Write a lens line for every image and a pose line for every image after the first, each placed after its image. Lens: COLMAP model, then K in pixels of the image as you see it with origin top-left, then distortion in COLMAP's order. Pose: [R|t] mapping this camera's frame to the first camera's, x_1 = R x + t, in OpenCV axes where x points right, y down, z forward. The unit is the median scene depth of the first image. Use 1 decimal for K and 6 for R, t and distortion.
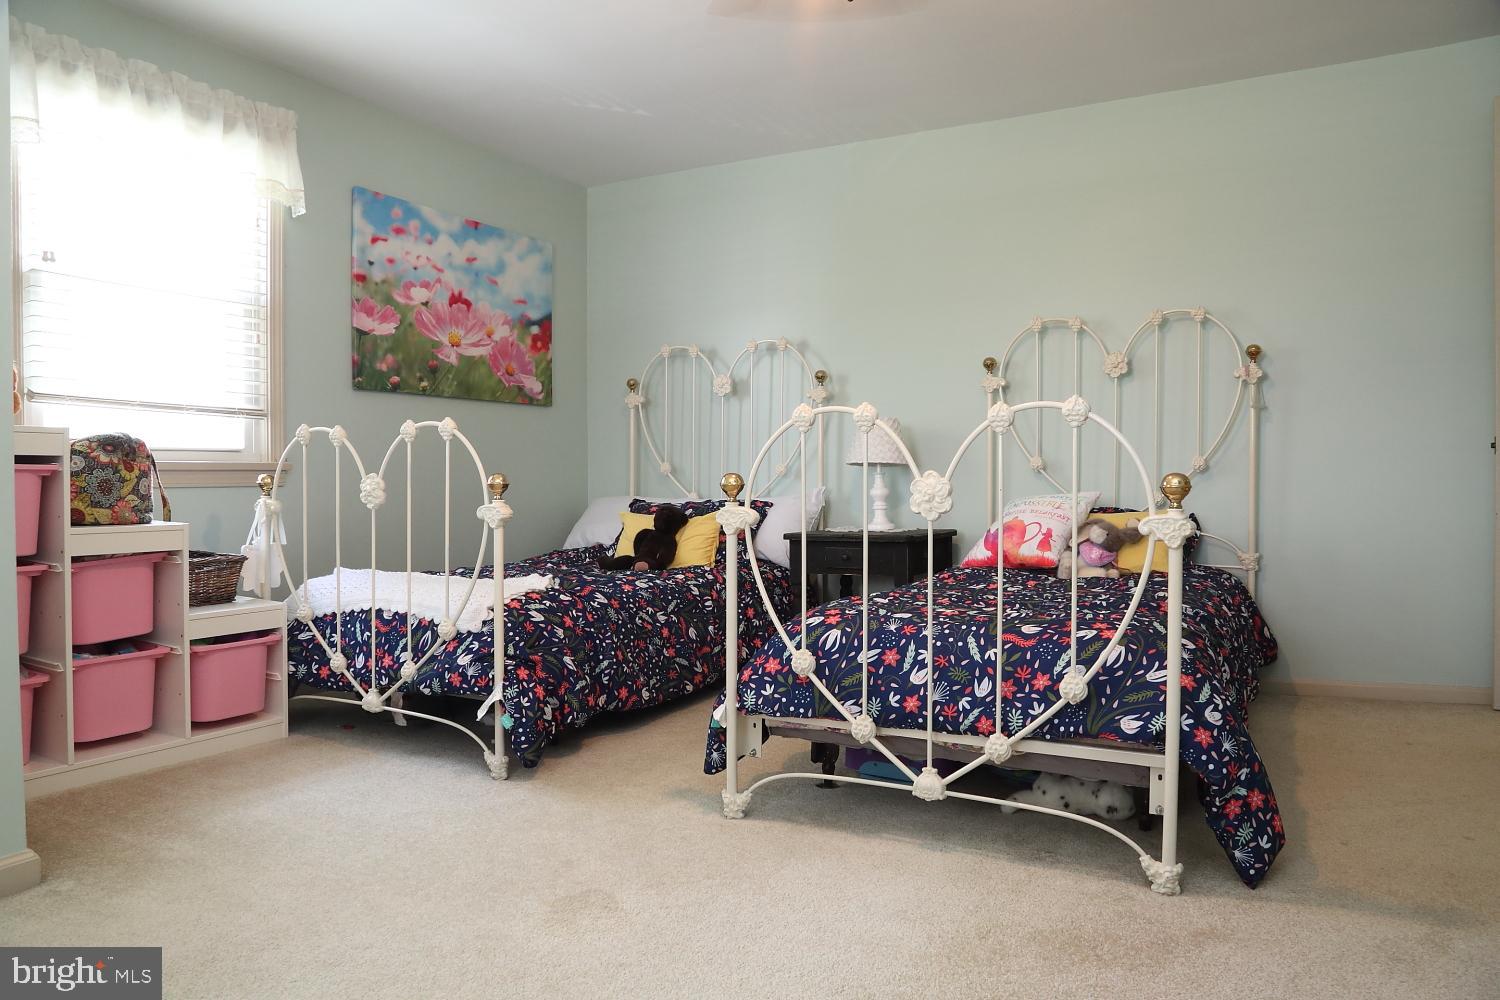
lens RADIAL K [[1016.0, 0, 750.0], [0, 1016.0, 500.0], [0, 0, 1]] dist [-0.116634, 0.050877]
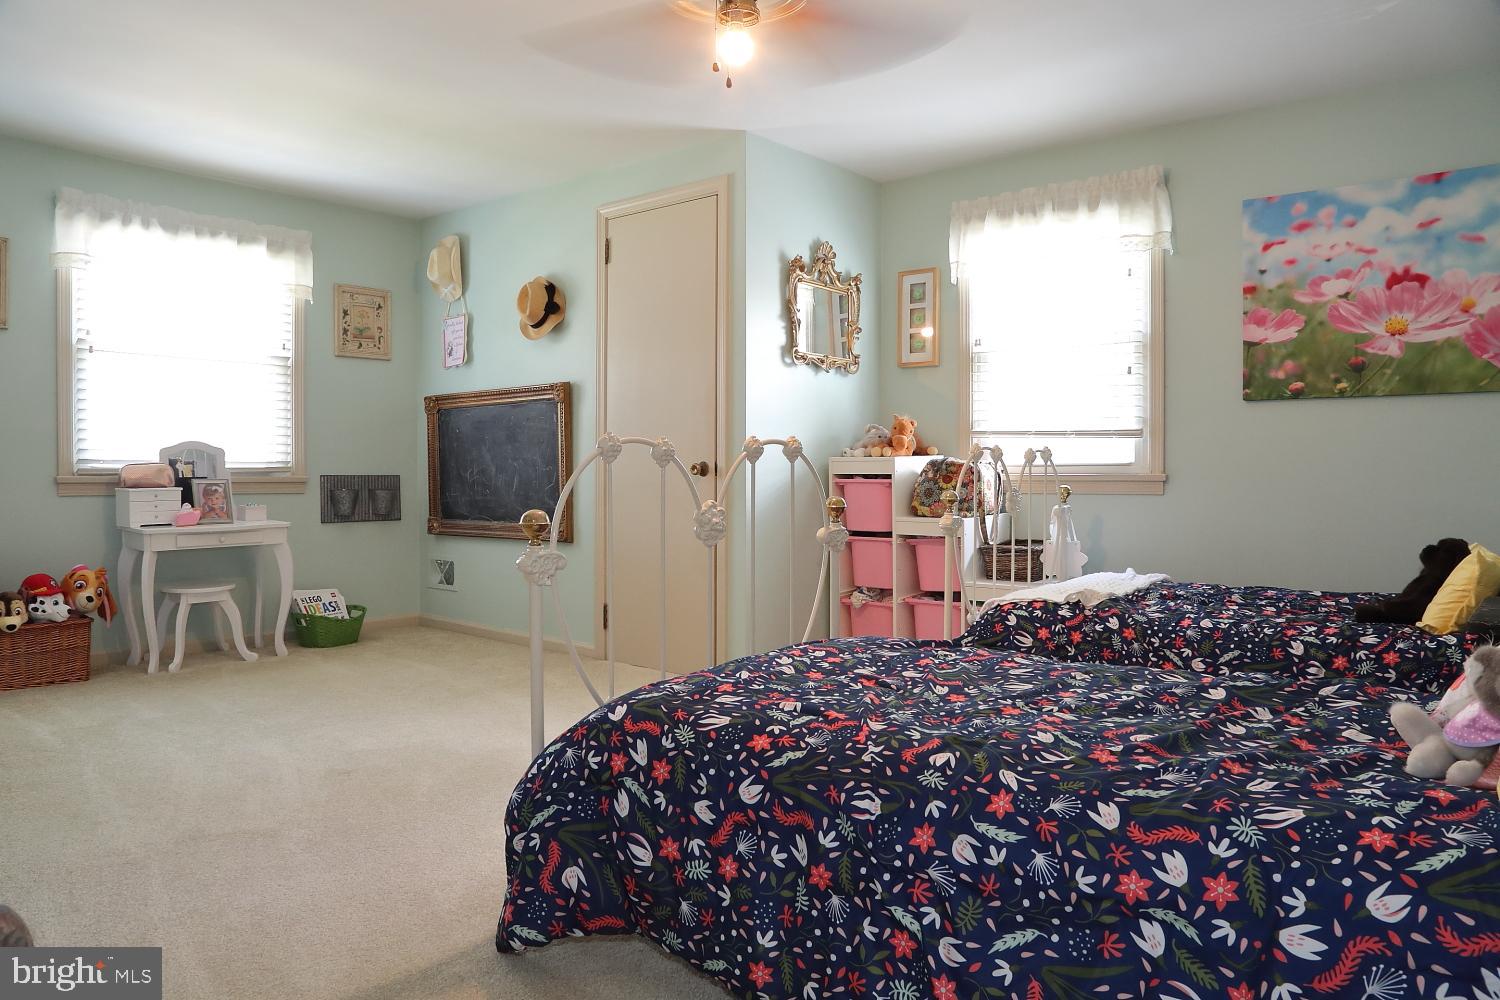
lens RADIAL K [[1016.0, 0, 750.0], [0, 1016.0, 500.0], [0, 0, 1]] dist [-0.116634, 0.050877]
pose [[-0.189794, 0.031406, -0.981322, 0.650655], [-0.016738, 0.999240, 0.035217, -0.035399], [0.981681, 0.023110, -0.189124, 0.655882]]
